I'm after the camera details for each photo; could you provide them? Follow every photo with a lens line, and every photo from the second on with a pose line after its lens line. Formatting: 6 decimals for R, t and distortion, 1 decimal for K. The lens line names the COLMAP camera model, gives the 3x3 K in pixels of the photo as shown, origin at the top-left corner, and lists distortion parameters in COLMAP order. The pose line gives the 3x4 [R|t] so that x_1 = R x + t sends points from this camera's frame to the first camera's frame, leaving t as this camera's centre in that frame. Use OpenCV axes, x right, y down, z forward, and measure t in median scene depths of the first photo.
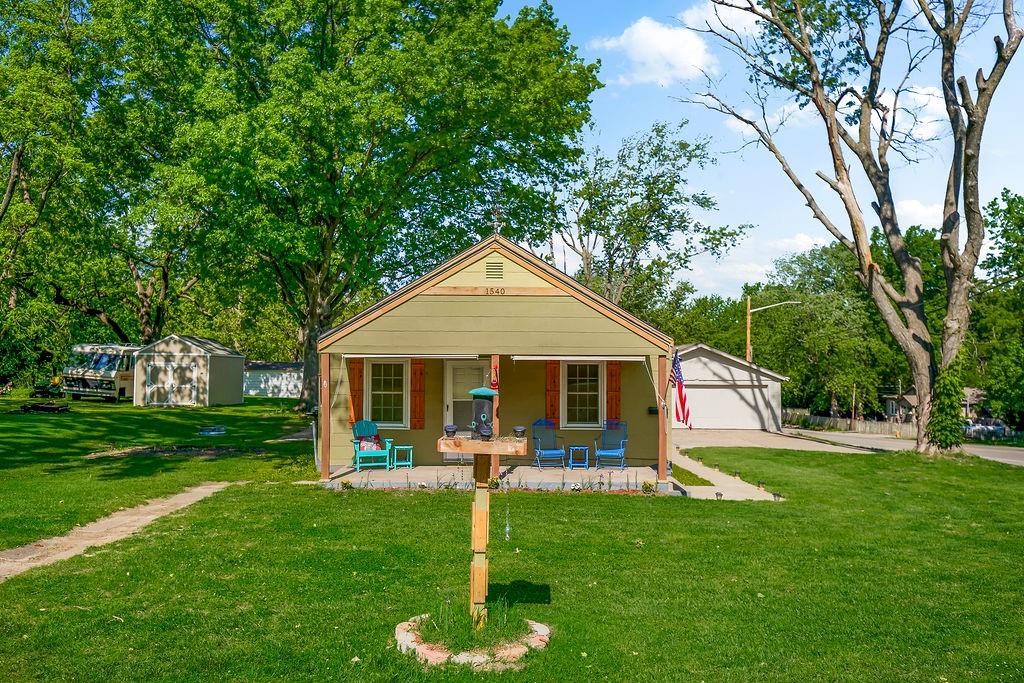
lens RADIAL K [[871.4, 0, 512.0], [0, 871.4, 341.5], [0, 0, 1]] dist [0.098716, -0.195079]
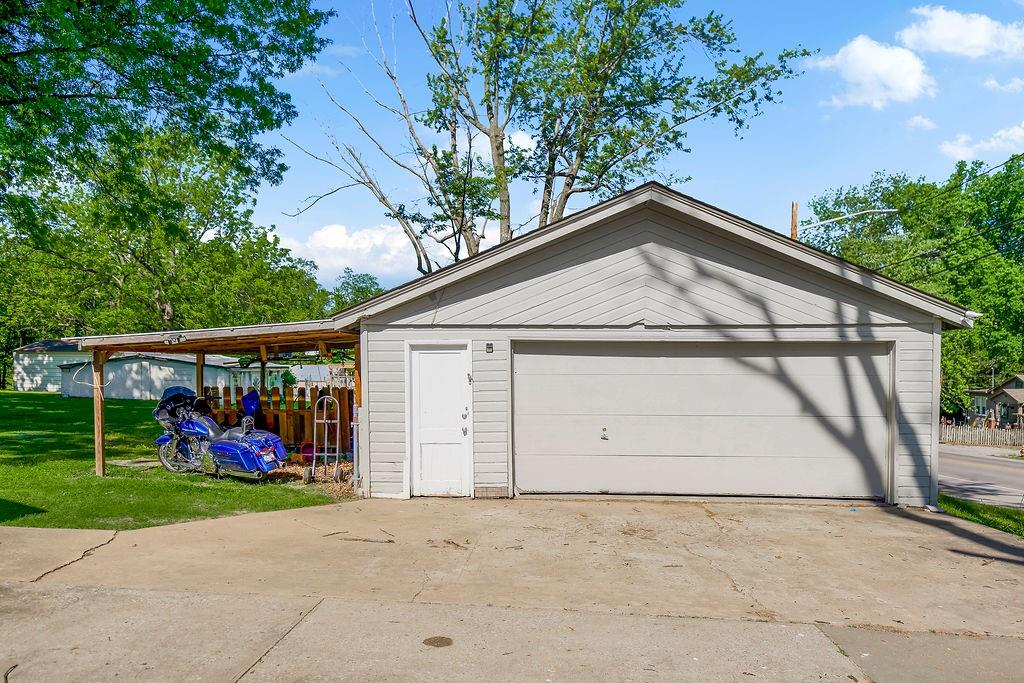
lens RADIAL K [[742.0, 0, 512.0], [0, 742.0, 341.5], [0, 0, 1]] dist [-0.001196, -0.000457]
pose [[0.996552, -0.001506, -0.082962, 0.235875], [0.001229, 0.999994, -0.003389, 0.061762], [0.082966, 0.003275, 0.996547, 0.942795]]
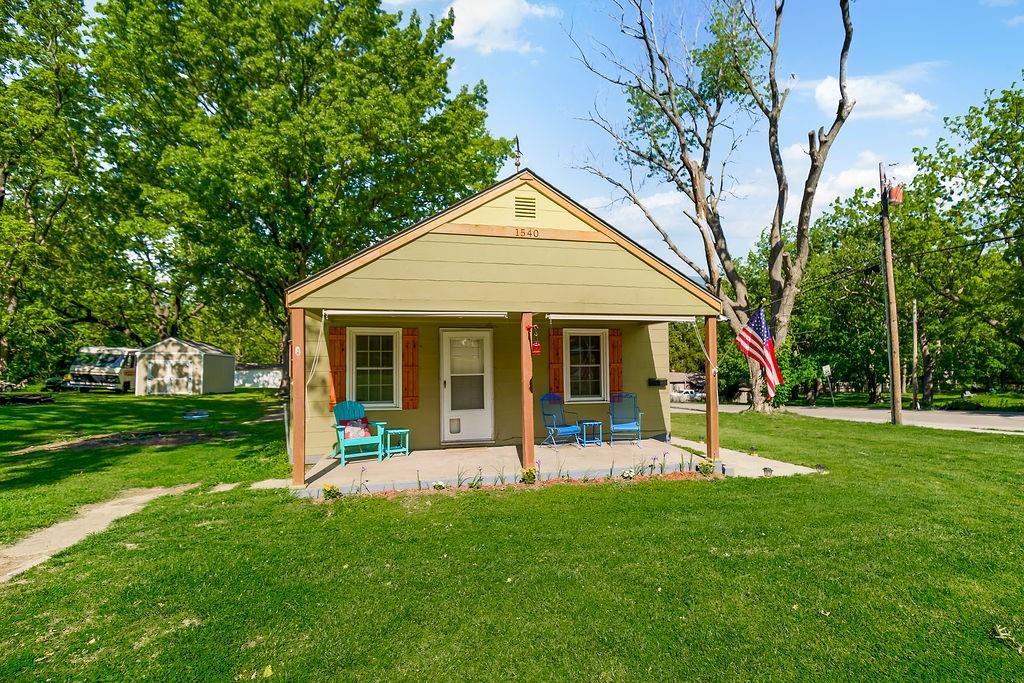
lens RADIAL K [[475.1, 0, 520.0], [0, 475.1, 345.1], [0, 0, 1]] dist [-0.003226, -0.000489]
pose [[0.975665, -0.006261, 0.219176, -0.063395], [0.011054, 0.999726, -0.020646, 0.028181], [-0.218987, 0.022567, 0.975467, 0.304362]]
